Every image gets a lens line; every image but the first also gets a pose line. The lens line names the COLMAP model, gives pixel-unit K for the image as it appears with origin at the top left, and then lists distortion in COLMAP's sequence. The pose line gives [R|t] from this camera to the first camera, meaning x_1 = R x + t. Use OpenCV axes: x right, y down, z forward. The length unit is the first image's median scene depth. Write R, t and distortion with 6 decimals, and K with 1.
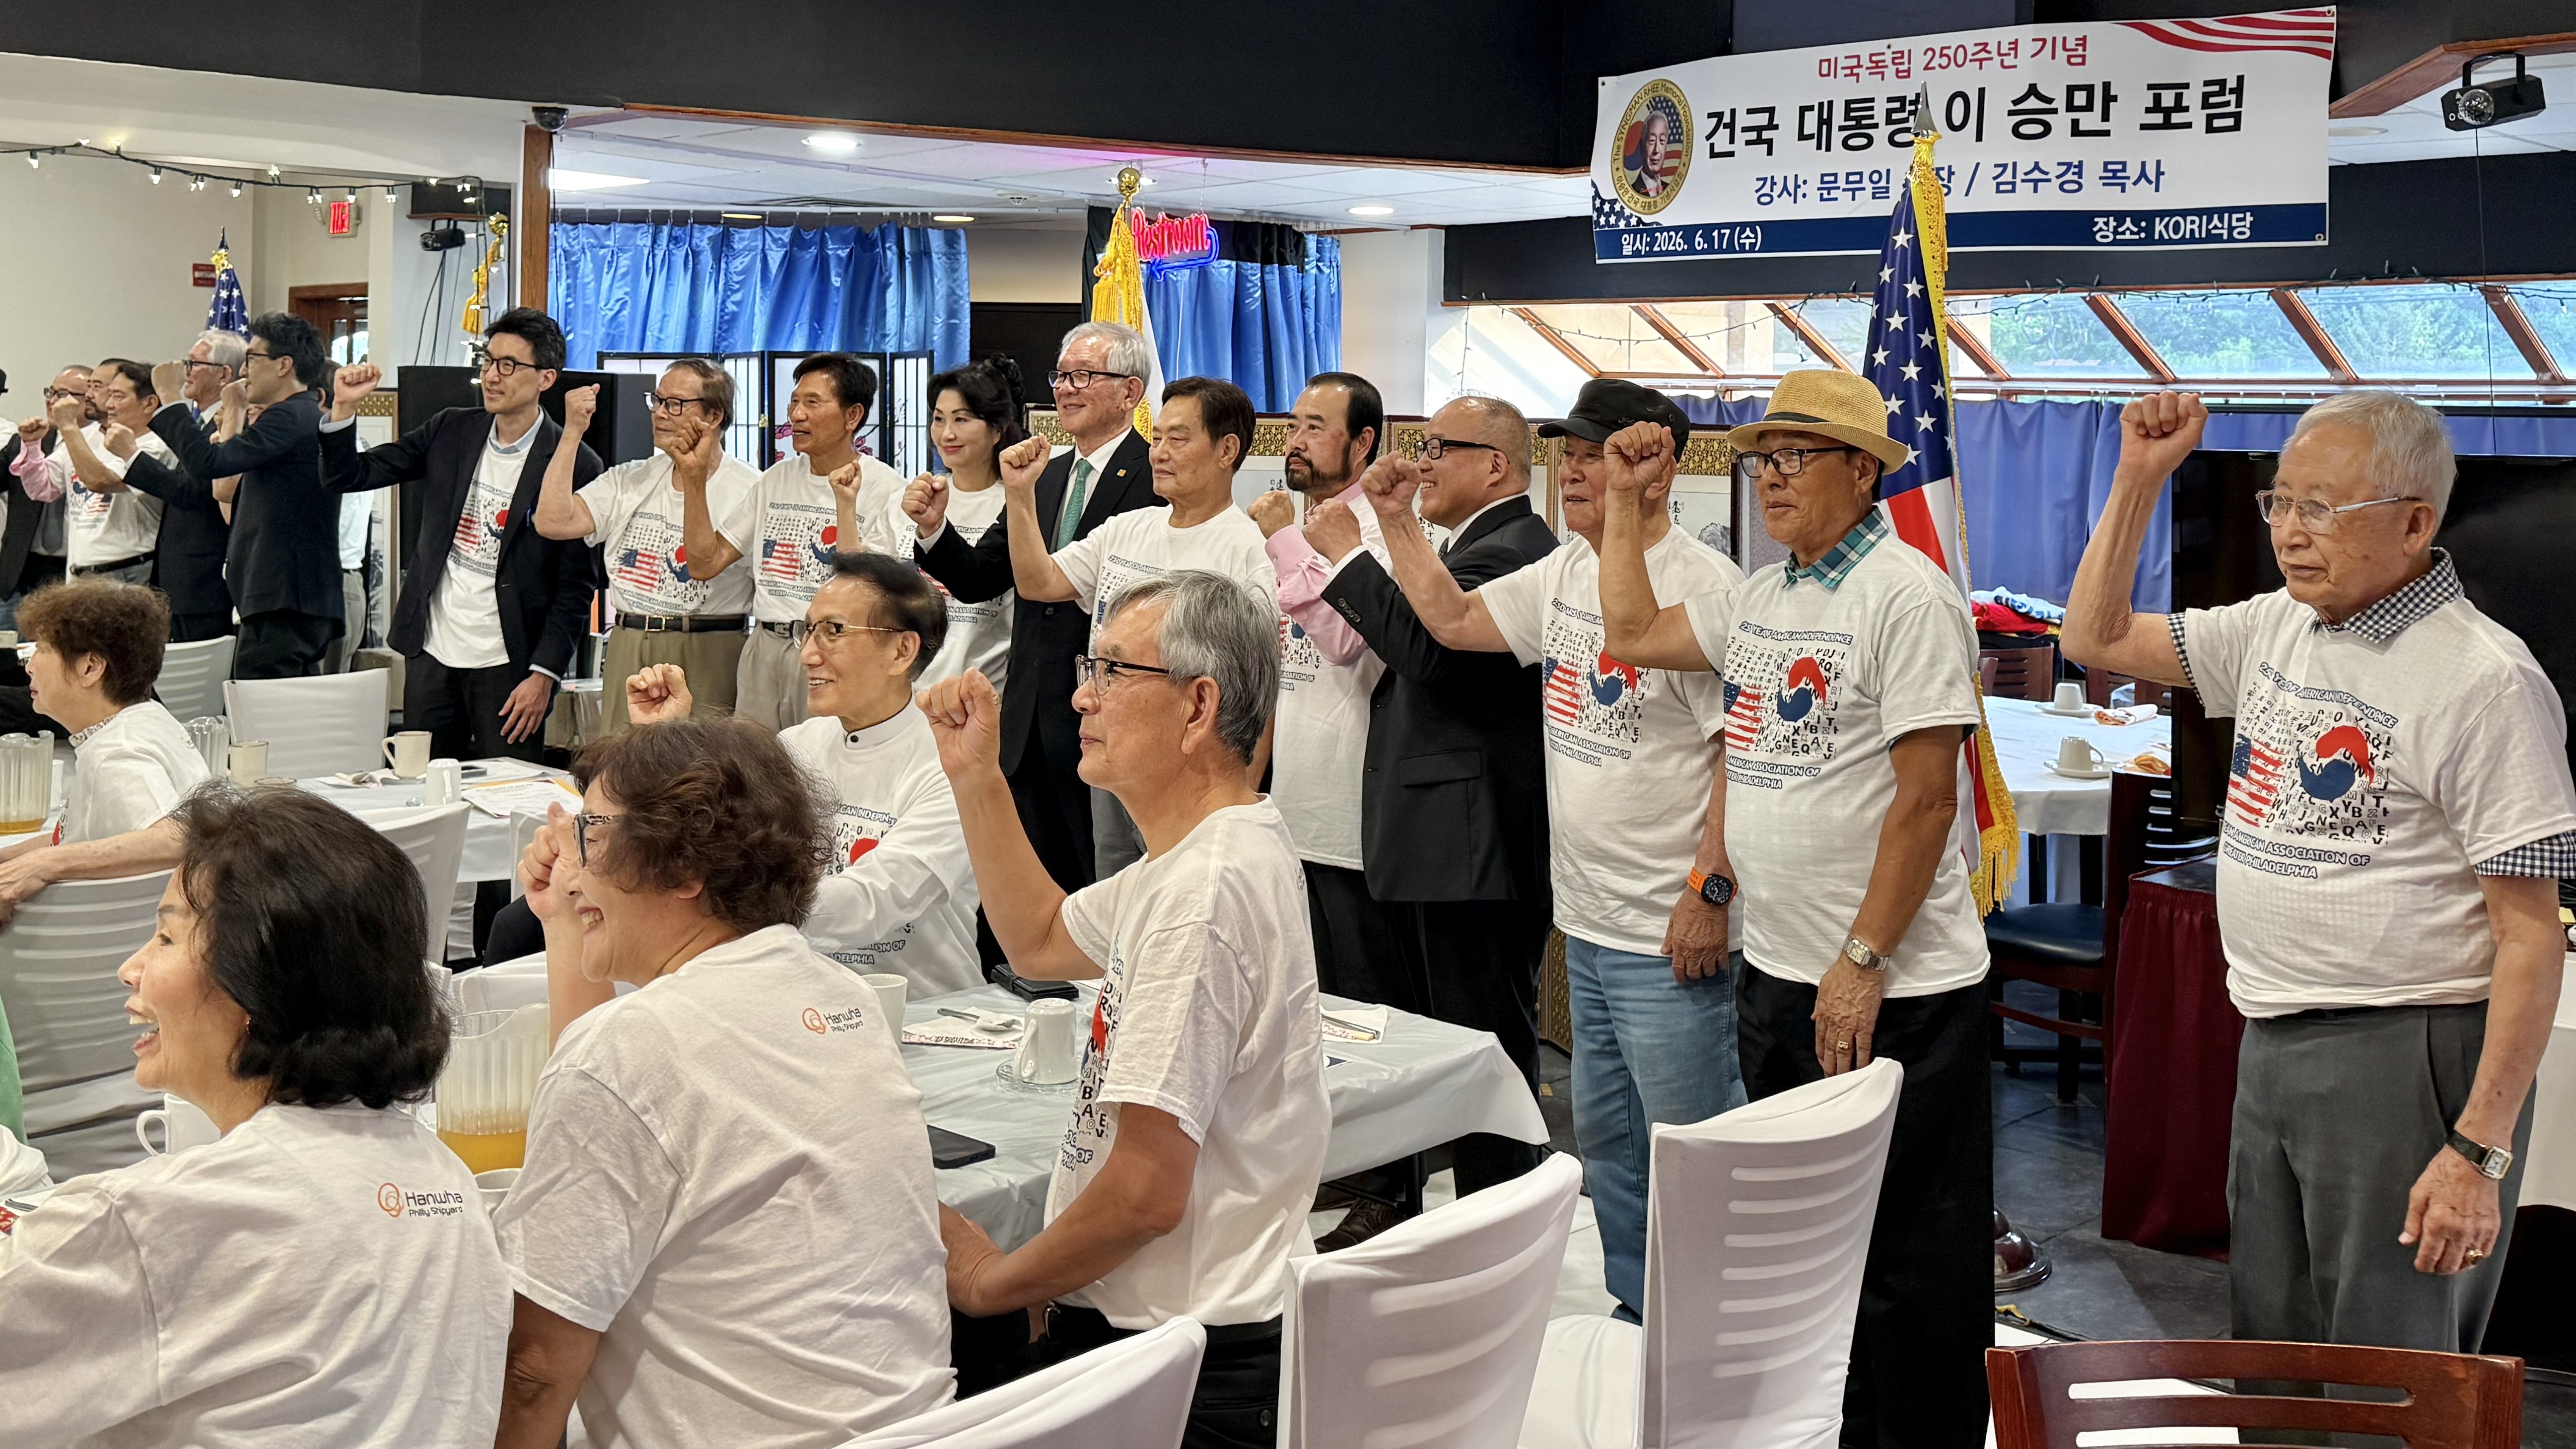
lens RADIAL K [[2438.0, 0, 1292.0], [0, 2438.0, 366.7], [0, 0, 1]] dist [0.238047, -0.603543]
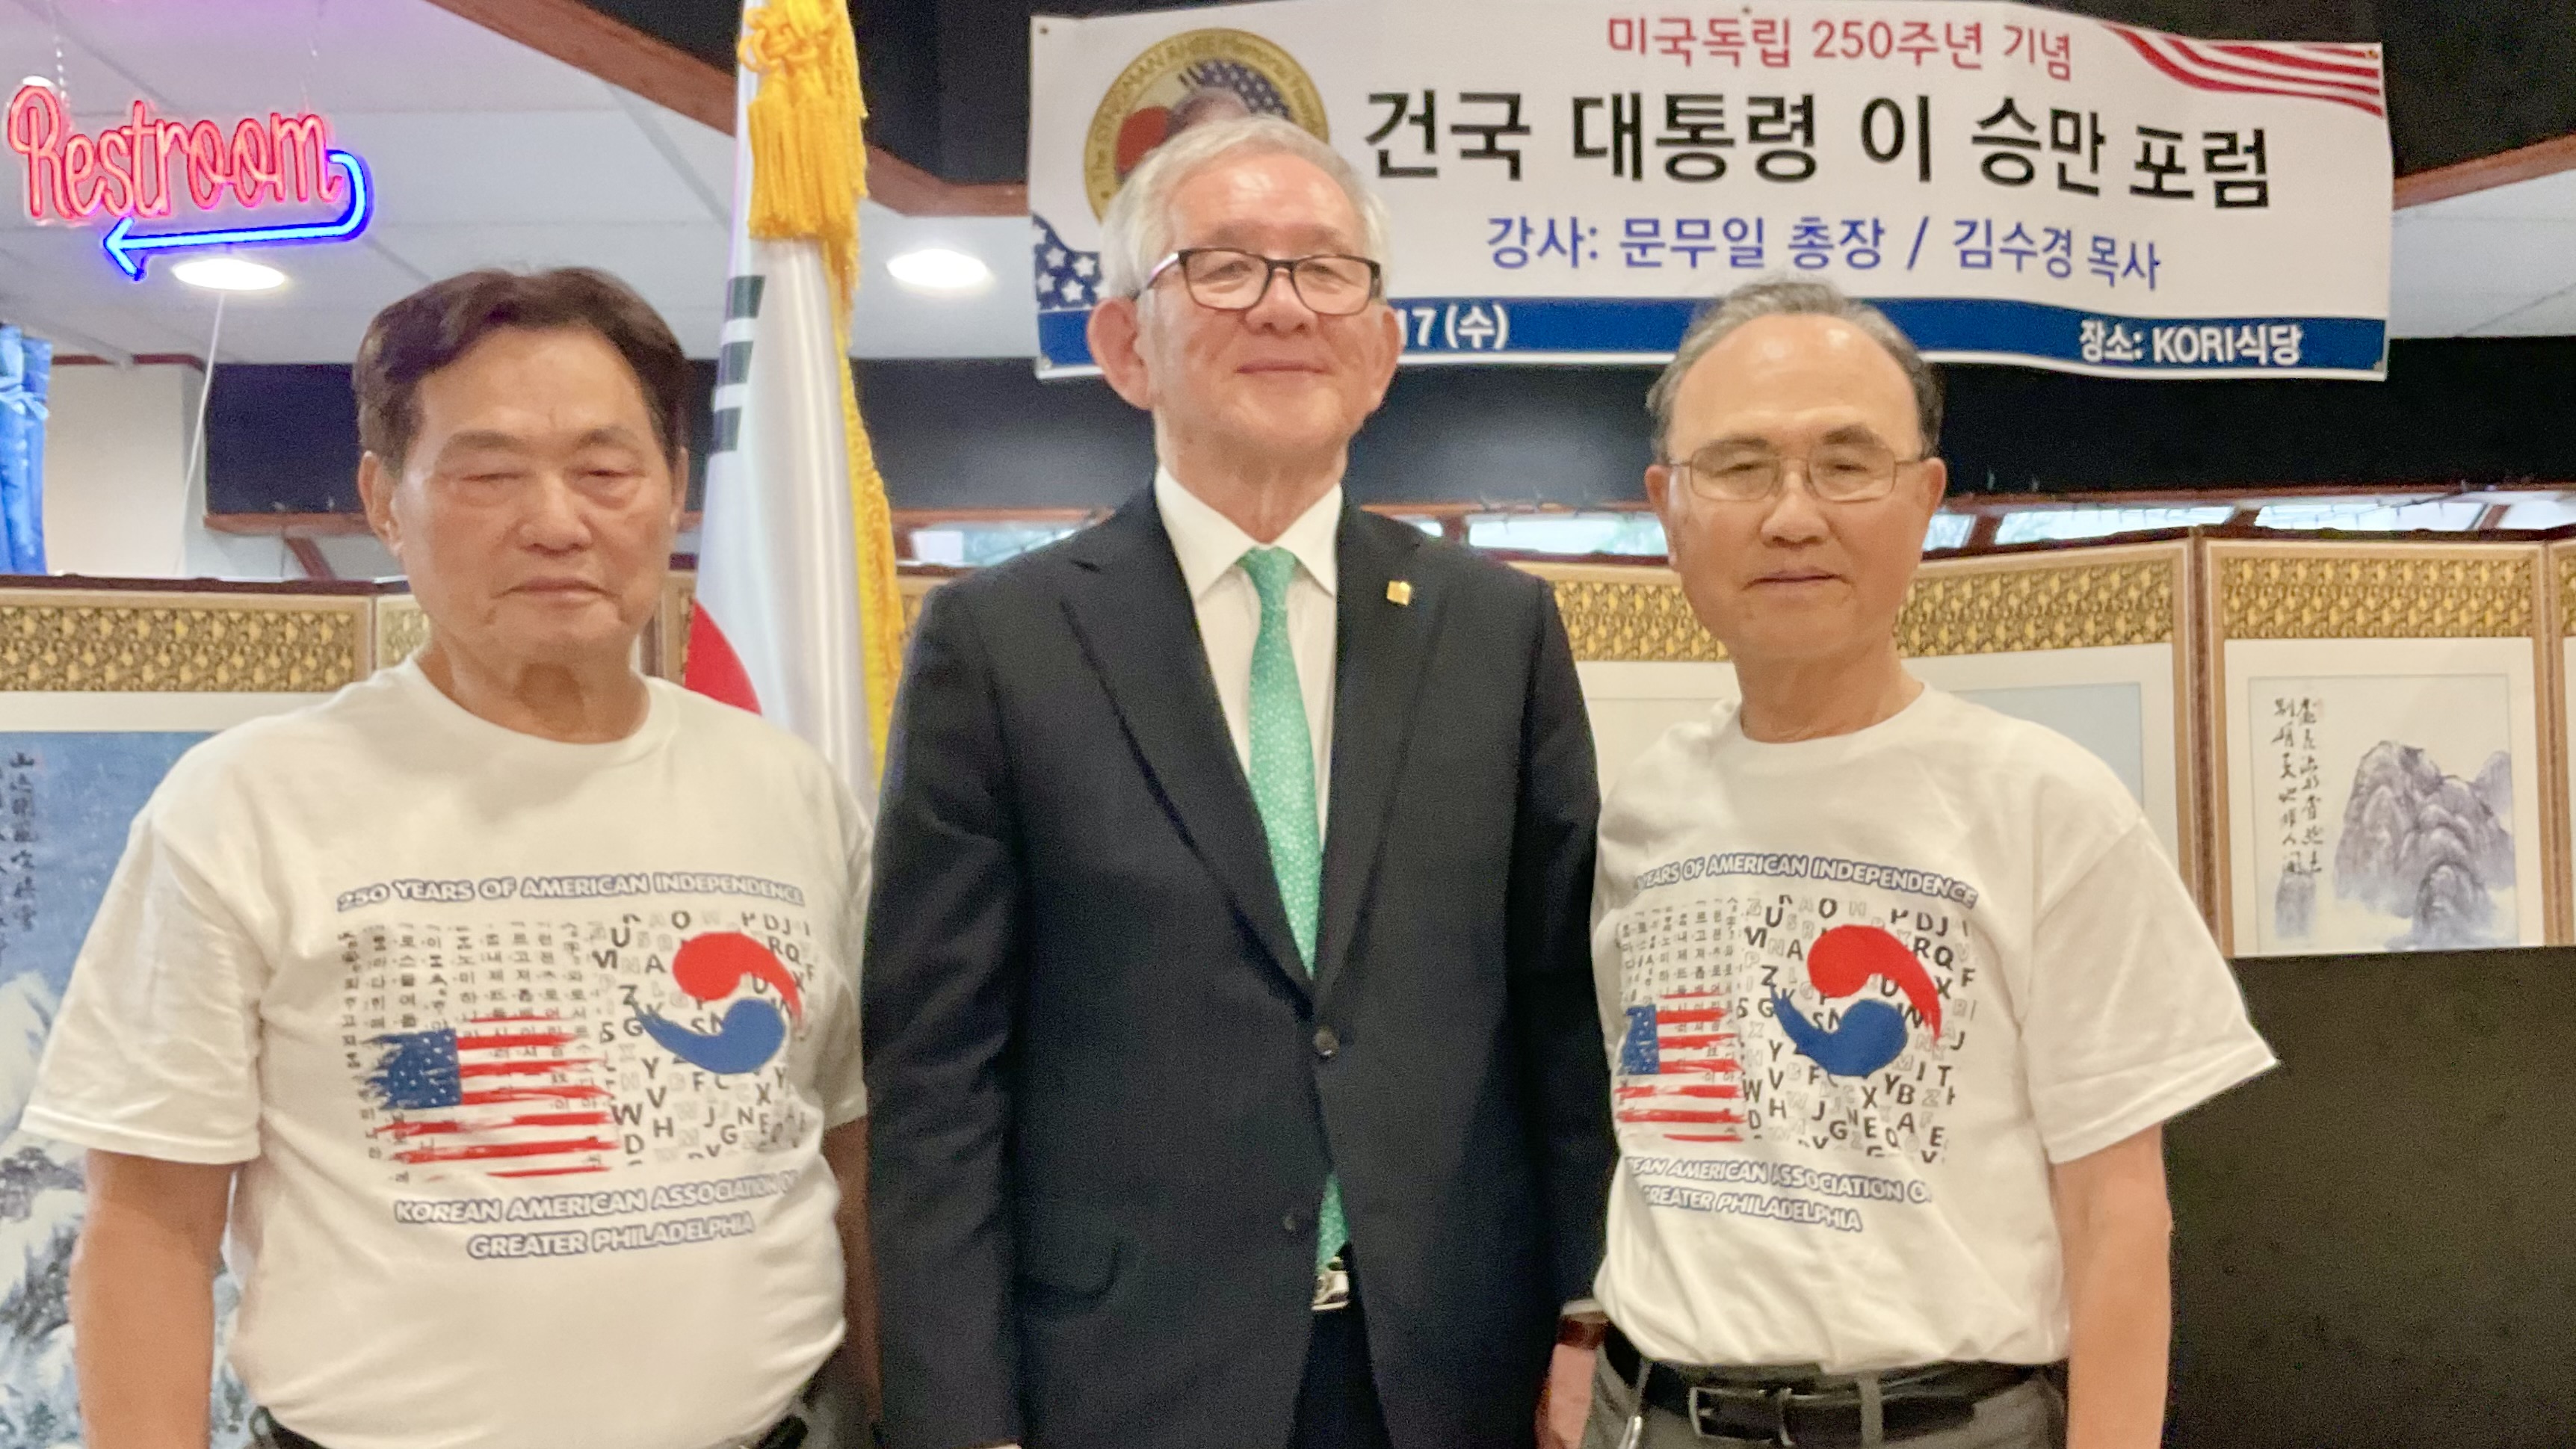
lens RADIAL K [[2417.9, 0, 1549.2], [0, 2417.9, 766.0], [0, 0, 1]] dist [0.193326, -0.718458]
pose [[0.627481, -0.003076, 0.778626, -0.239079], [0.023583, 0.999608, -0.015057, 0.057069], [-0.778274, 0.027810, 0.627308, 0.671021]]
